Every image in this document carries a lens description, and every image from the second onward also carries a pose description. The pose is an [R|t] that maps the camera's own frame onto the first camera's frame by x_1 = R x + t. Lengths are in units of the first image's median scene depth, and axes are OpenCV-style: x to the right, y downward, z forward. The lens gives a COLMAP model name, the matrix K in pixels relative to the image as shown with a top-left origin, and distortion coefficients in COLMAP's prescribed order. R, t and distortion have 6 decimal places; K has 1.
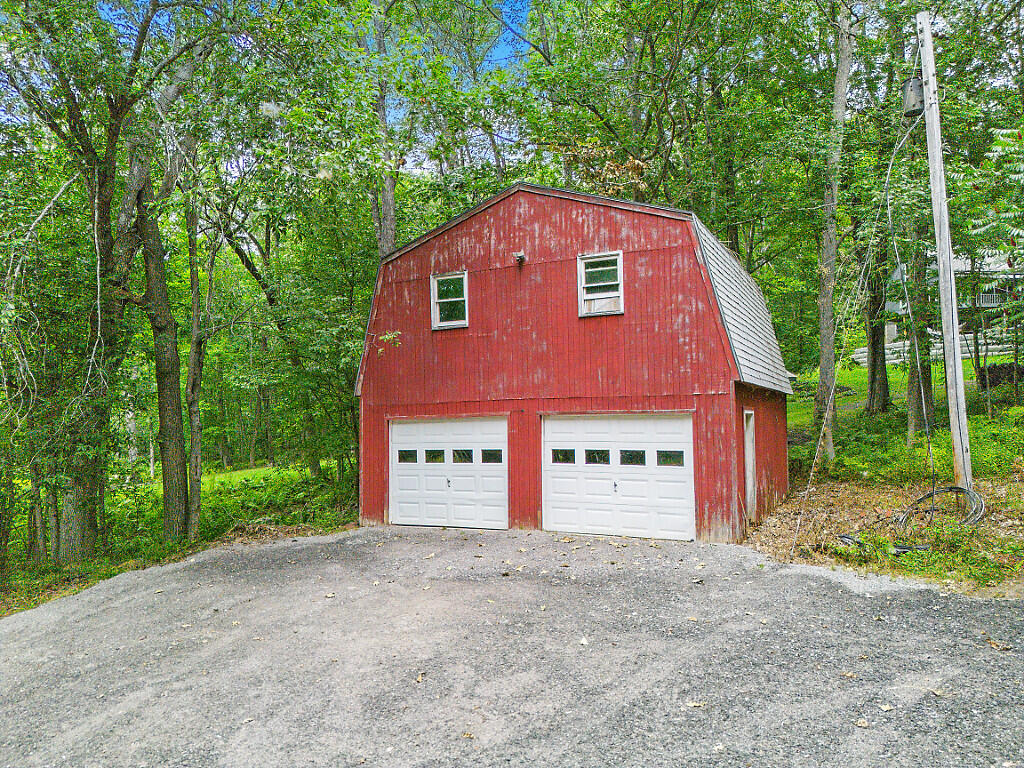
lens RADIAL K [[719.7, 0, 510.0], [0, 719.7, 385.7], [0, 0, 1]] dist [0.038359, -0.020006]
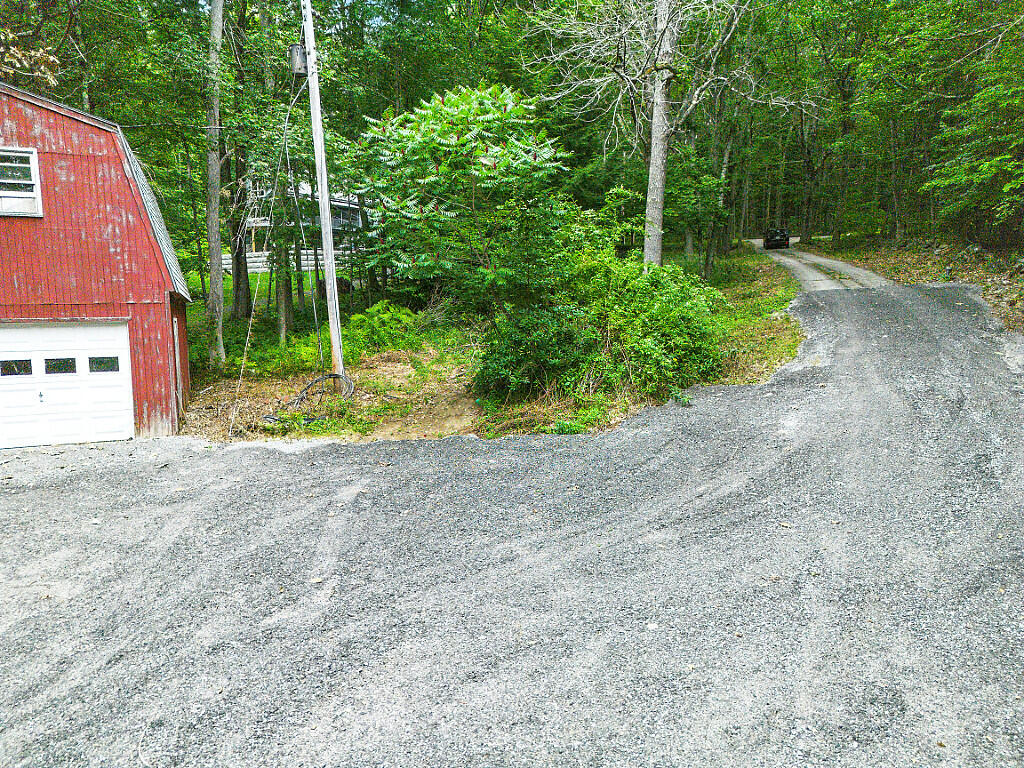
lens RADIAL K [[719.7, 0, 512.4], [0, 719.7, 383.6], [0, 0, 1]] dist [0.038359, -0.020006]
pose [[0.660745, -0.072930, 0.747059, -0.175831], [-0.022696, 0.992872, 0.117001, -0.007883], [-0.750268, -0.094263, 0.654380, -0.131611]]
